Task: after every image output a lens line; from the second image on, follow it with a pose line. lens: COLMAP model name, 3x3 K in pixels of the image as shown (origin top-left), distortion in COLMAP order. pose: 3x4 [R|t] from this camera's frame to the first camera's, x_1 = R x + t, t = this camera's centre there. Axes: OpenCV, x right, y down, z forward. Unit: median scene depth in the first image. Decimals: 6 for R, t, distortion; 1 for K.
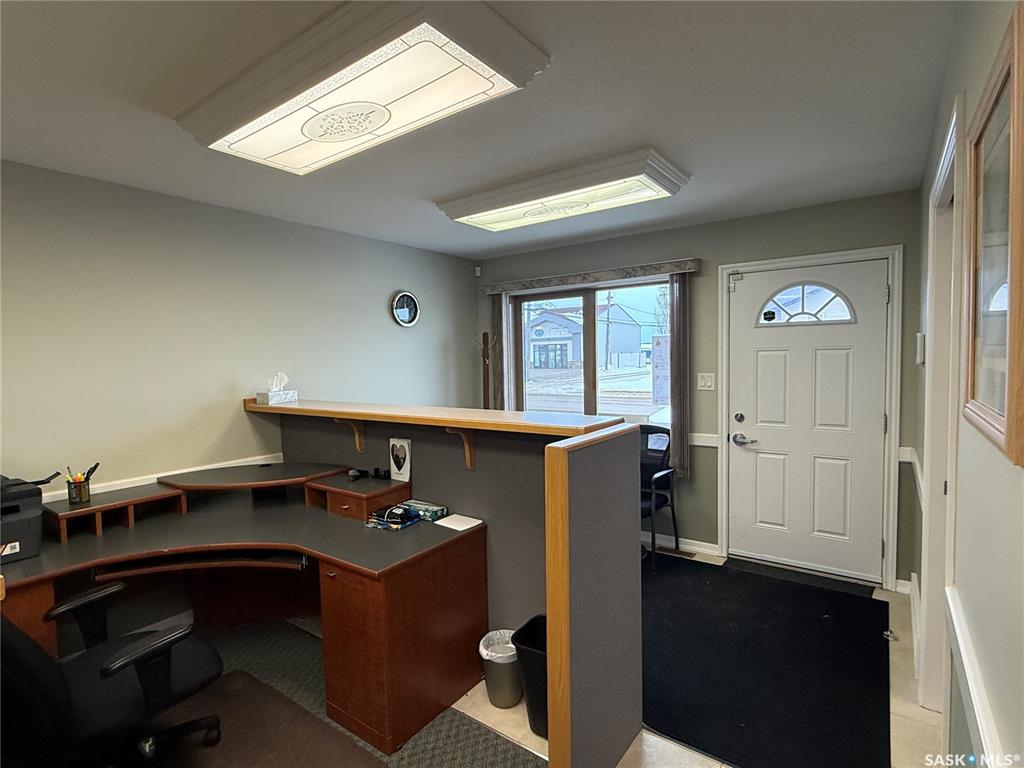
lens RADIAL K [[516.8, 0, 511.7], [0, 516.8, 383.3], [0, 0, 1]] dist [-0.001956, -0.000399]
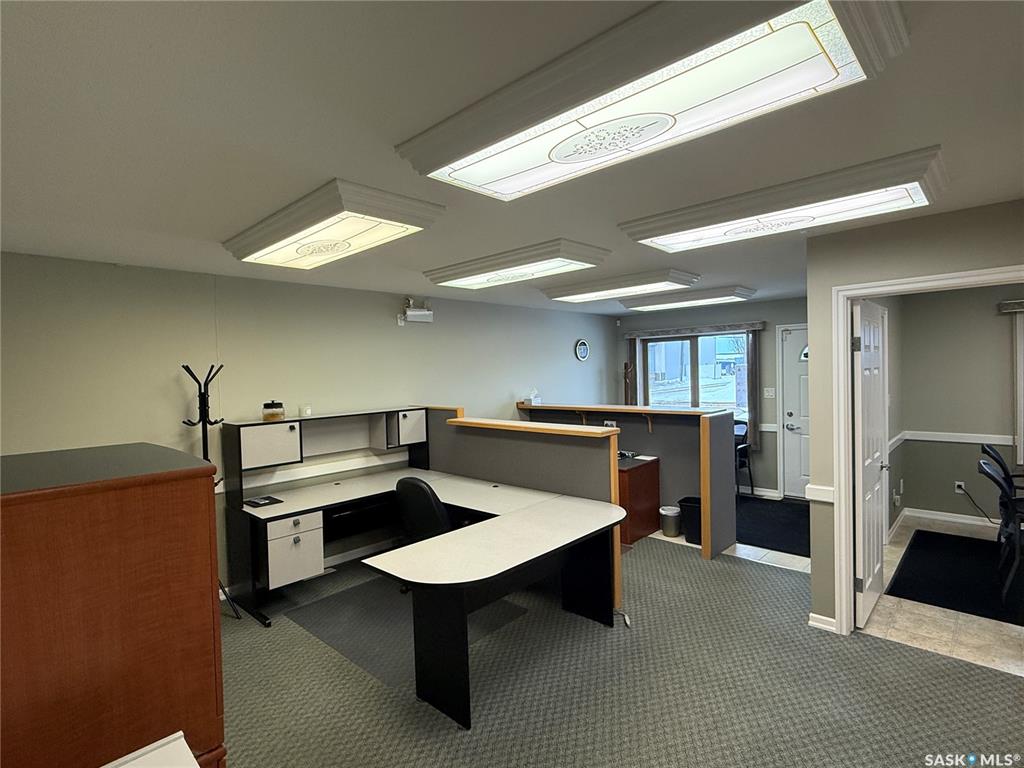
lens RADIAL K [[516.8, 0, 511.6], [0, 516.8, 382.5], [0, 0, 1]] dist [-0.001956, -0.000399]
pose [[0.991576, -0.002044, -0.129511, -0.237403], [-0.000943, 0.999735, -0.023001, 0.001424], [0.129523, 0.022929, 0.991311, -0.772765]]
